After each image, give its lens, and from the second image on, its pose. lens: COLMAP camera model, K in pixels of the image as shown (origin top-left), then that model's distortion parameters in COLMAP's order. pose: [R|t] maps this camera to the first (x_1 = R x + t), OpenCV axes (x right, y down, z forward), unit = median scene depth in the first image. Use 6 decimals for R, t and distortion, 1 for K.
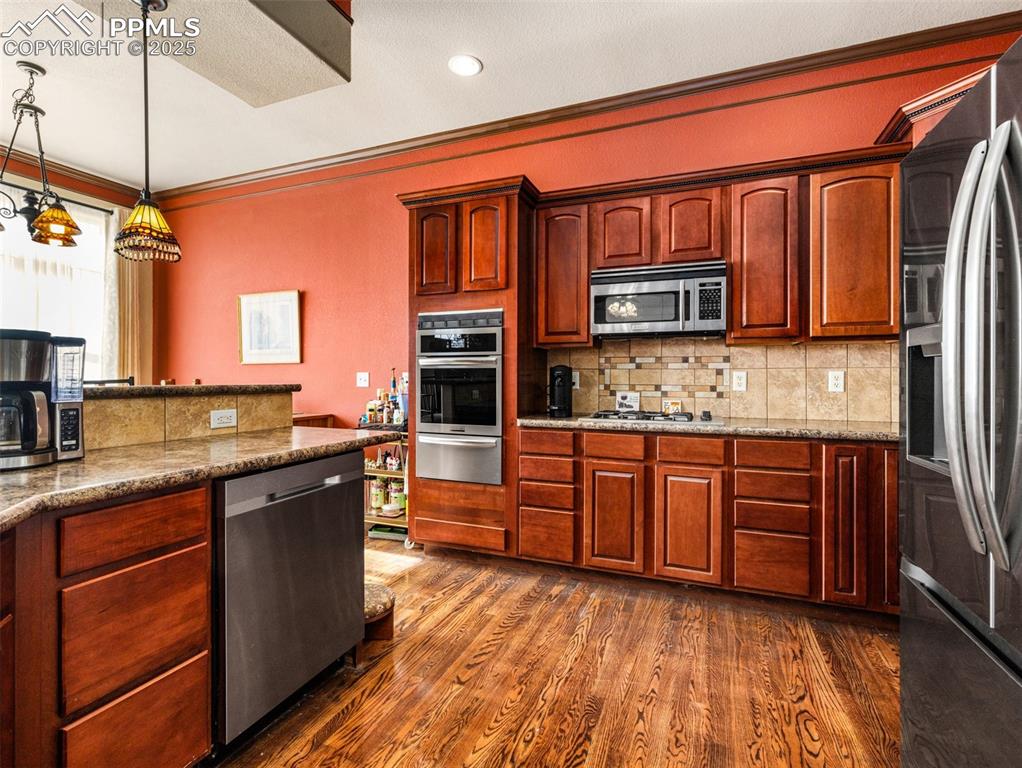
lens RADIAL K [[491.4, 0, 516.8], [0, 491.4, 378.3], [0, 0, 1]] dist [-0.000736, 0.000600]
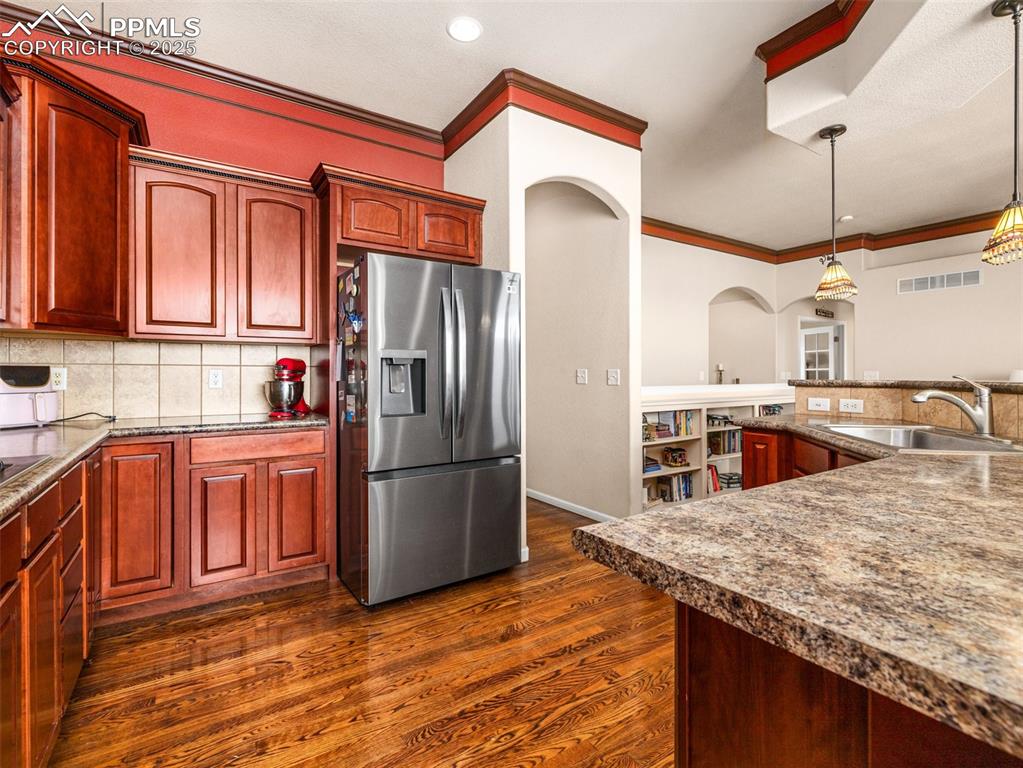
lens RADIAL K [[491.8, 0, 507.9], [0, 491.8, 378.1], [0, 0, 1]] dist [-0.000736, 0.000600]
pose [[-0.809283, -0.005826, 0.587390, -0.407559], [0.001877, 0.999920, 0.012503, -0.005588], [-0.587416, 0.011221, -0.809208, 1.311572]]
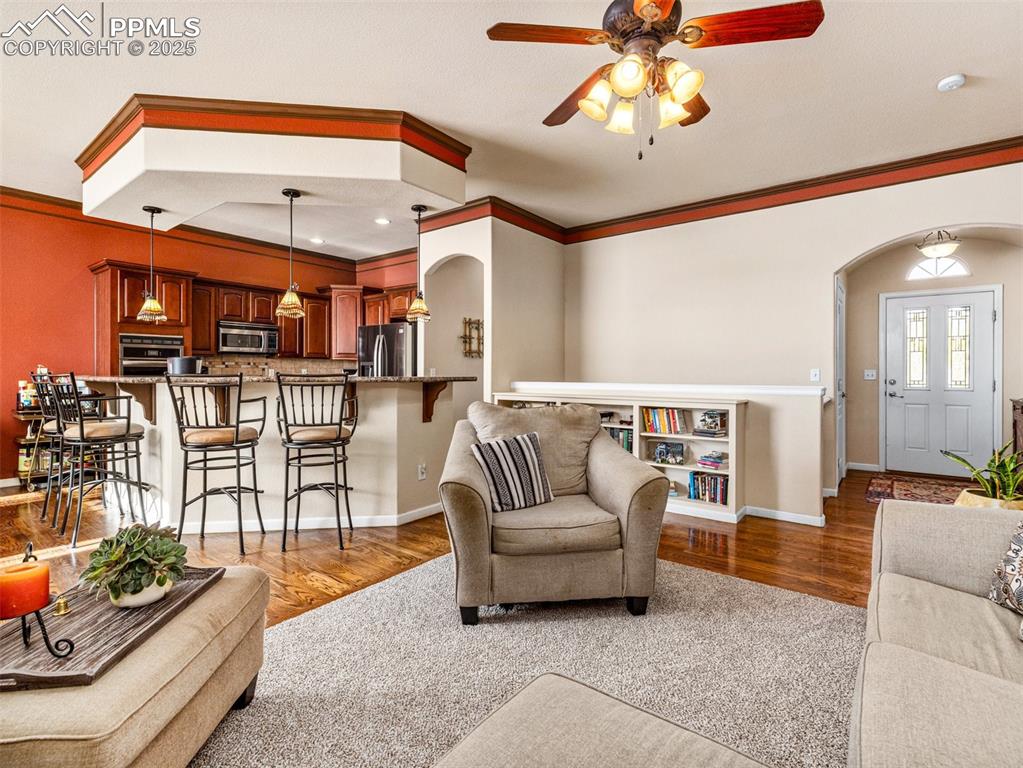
lens RADIAL K [[491.8, 0, 514.0], [0, 491.8, 375.5], [0, 0, 1]] dist [-0.000736, 0.000600]
pose [[0.275234, -0.007246, 0.961350, -2.146412], [0.001908, 0.999974, 0.006991, 0.002269], [-0.961375, -0.000090, 0.275241, -1.102223]]
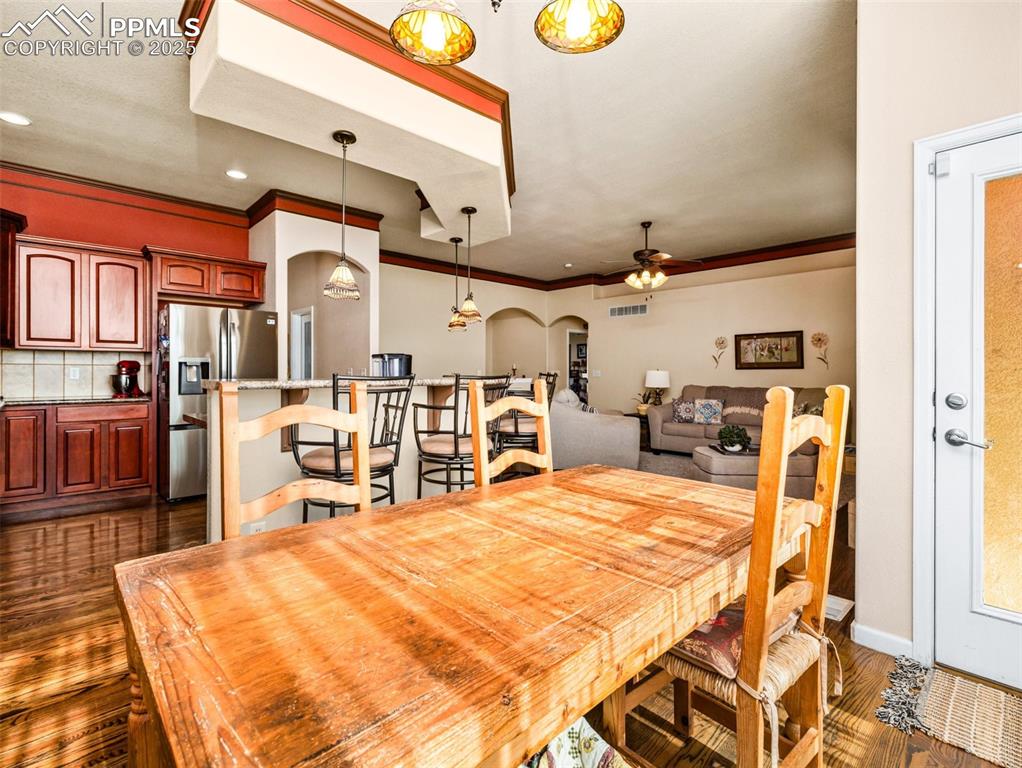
lens RADIAL K [[491.4, 0, 507.2], [0, 491.4, 376.7], [0, 0, 1]] dist [-0.000736, 0.000600]
pose [[-0.897735, -0.011269, 0.440392, -1.652186], [-0.004770, 0.999863, 0.015862, -0.016727], [-0.440511, 0.012139, -0.897665, 1.802618]]
